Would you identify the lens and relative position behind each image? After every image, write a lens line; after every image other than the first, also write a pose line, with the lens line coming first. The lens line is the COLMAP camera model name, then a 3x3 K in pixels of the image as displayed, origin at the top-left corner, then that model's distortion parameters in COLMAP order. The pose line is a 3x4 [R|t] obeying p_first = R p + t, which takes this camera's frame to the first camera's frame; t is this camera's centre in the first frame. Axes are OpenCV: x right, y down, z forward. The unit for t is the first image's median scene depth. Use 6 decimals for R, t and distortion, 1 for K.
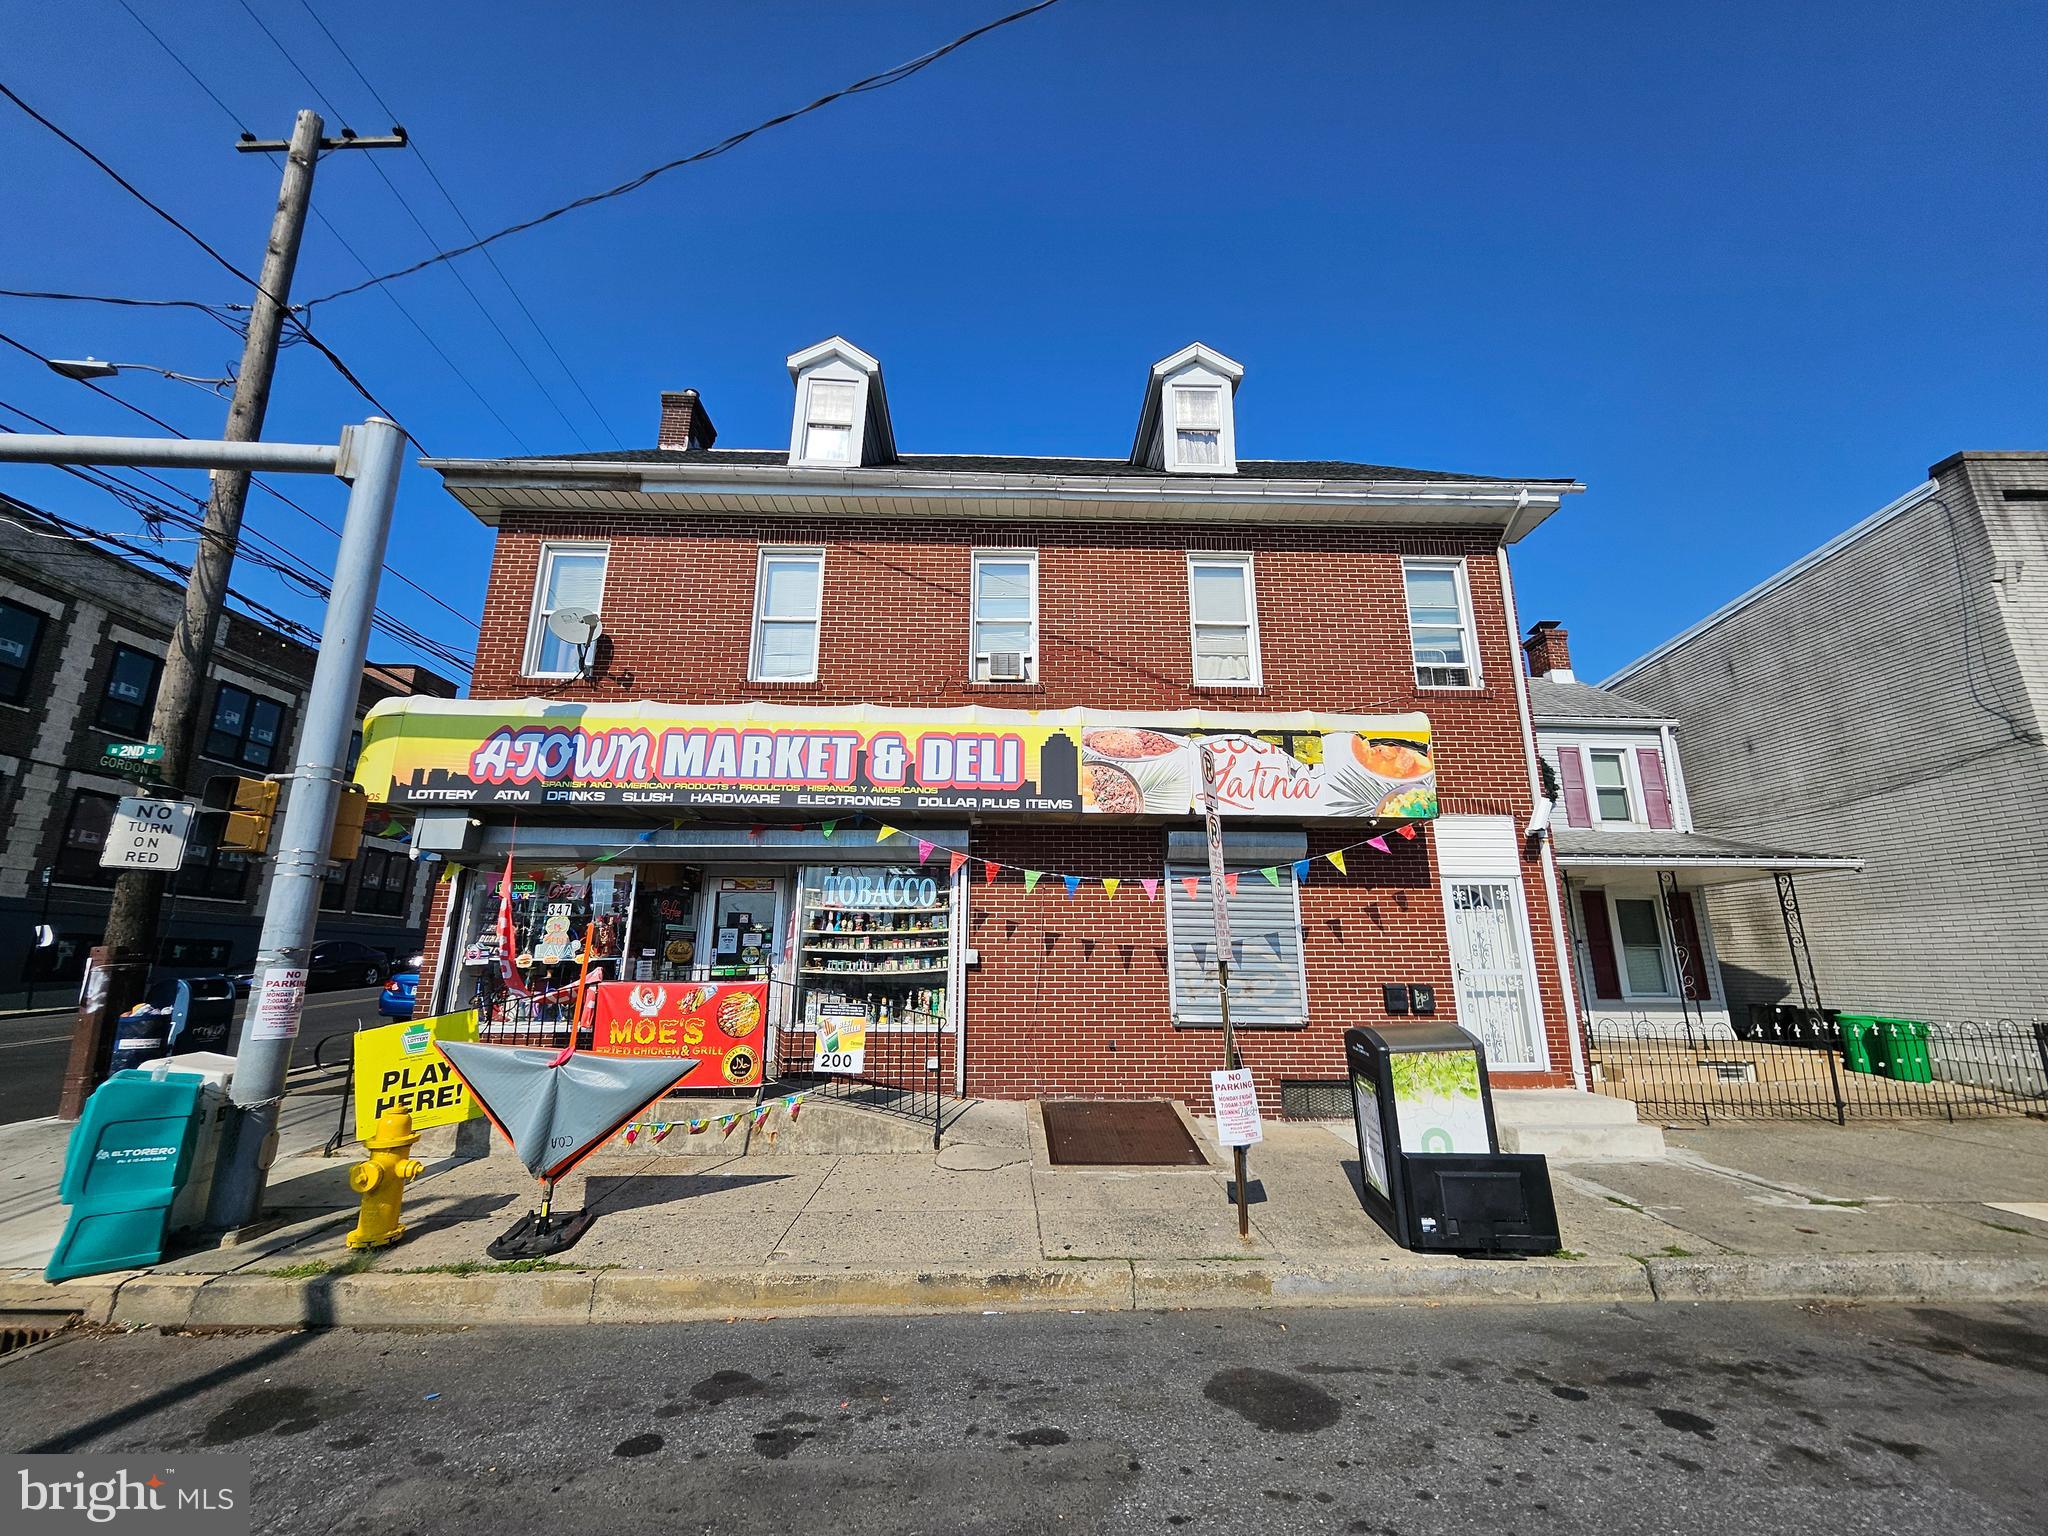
lens RADIAL K [[816.6, 0, 1025.6], [0, 816.6, 771.6], [0, 0, 1]] dist [-0.000783, -0.000722]
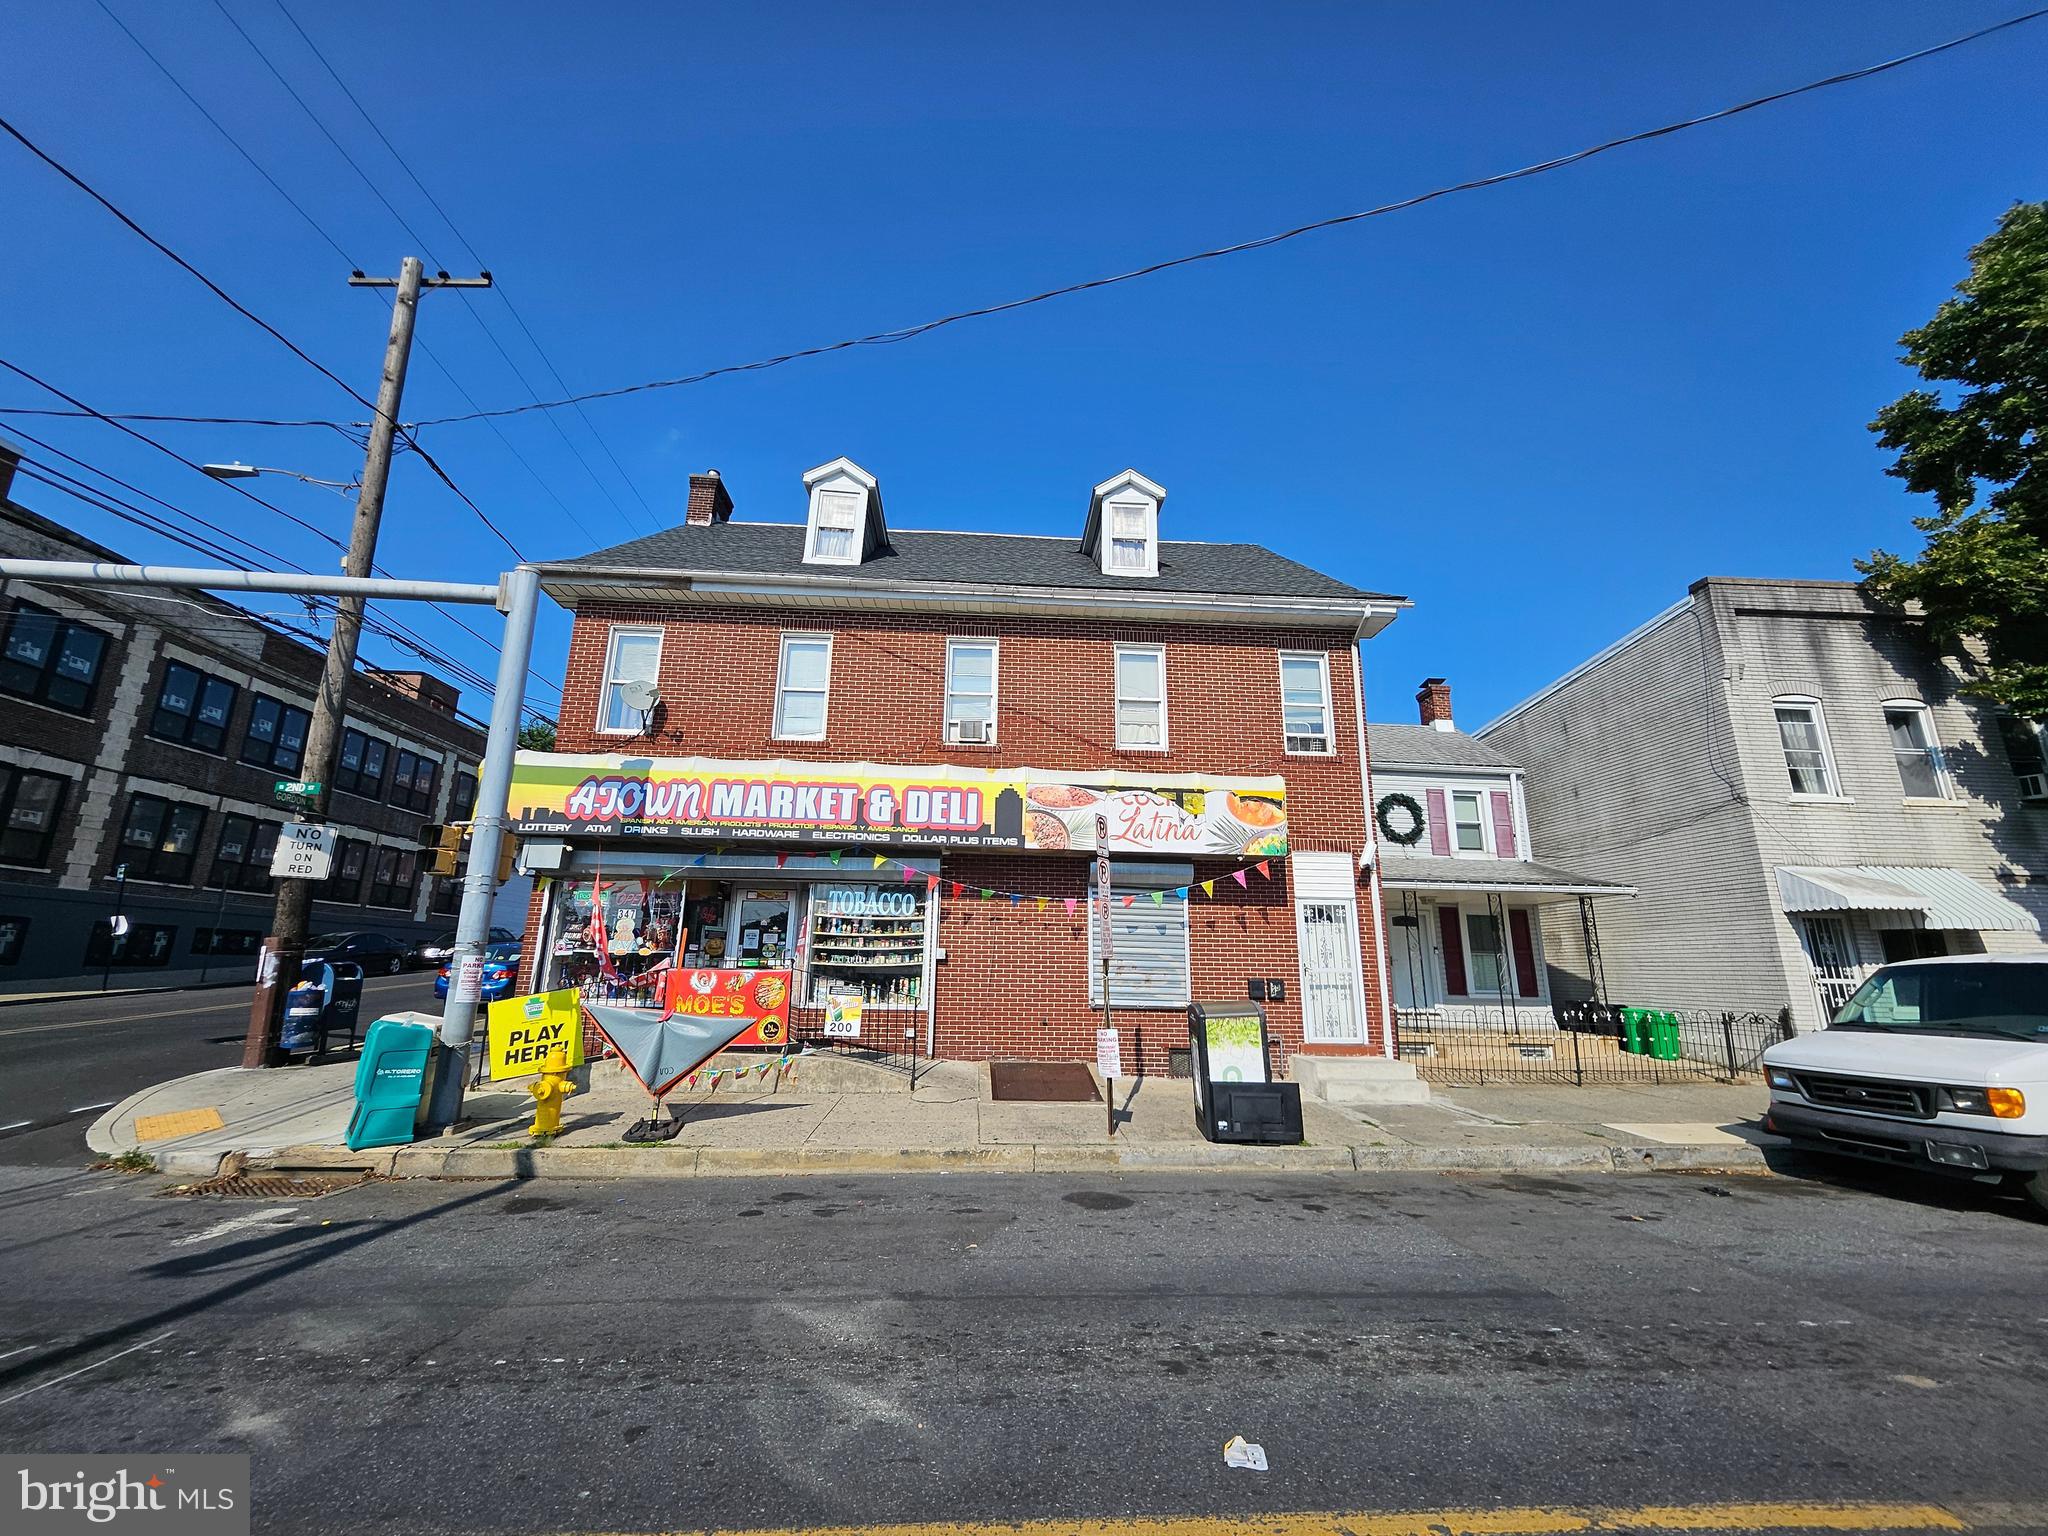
lens RADIAL K [[816.6, 0, 1025.2], [0, 816.6, 772.1], [0, 0, 1]] dist [-0.000783, -0.000722]
pose [[0.999527, 0.018217, 0.024796, 0.031478], [-0.018238, 0.999833, 0.000603, -0.068796], [-0.024781, -0.001055, 0.999692, -0.315555]]
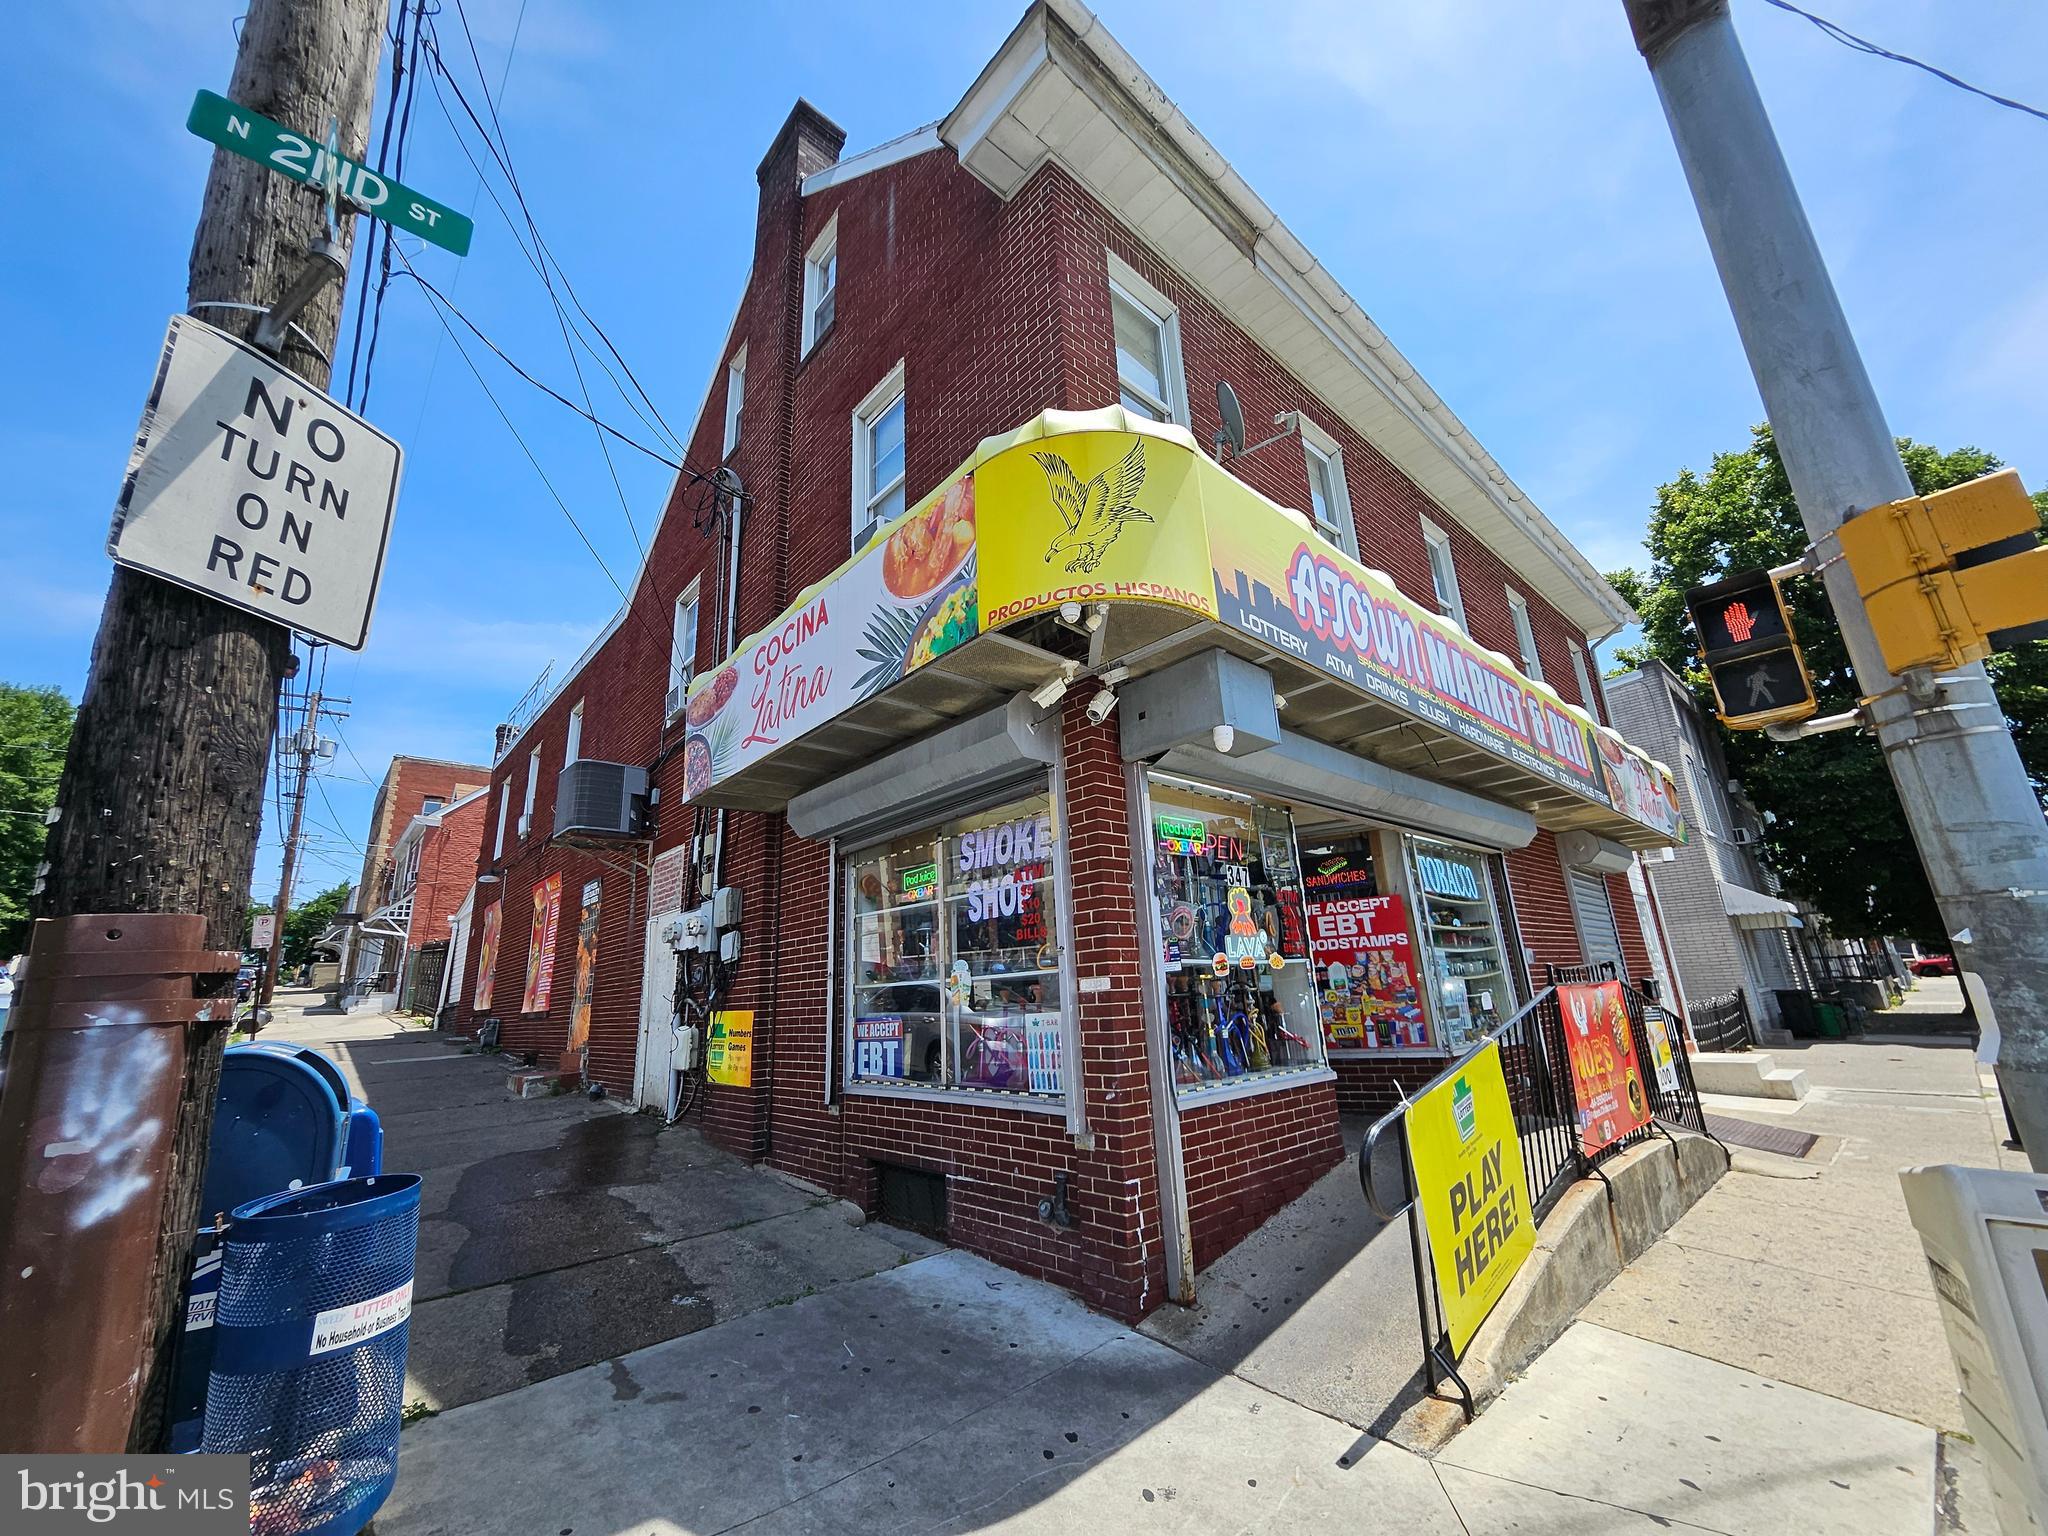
lens RADIAL K [[816.6, 0, 1018.2], [0, 816.6, 772.0], [0, 0, 1]] dist [-0.000783, -0.000722]
pose [[0.764315, 0.142917, 0.628806, -1.028815], [-0.109770, 0.989734, -0.091524, 0.160829], [-0.635431, 0.000930, 0.772157, 0.632611]]
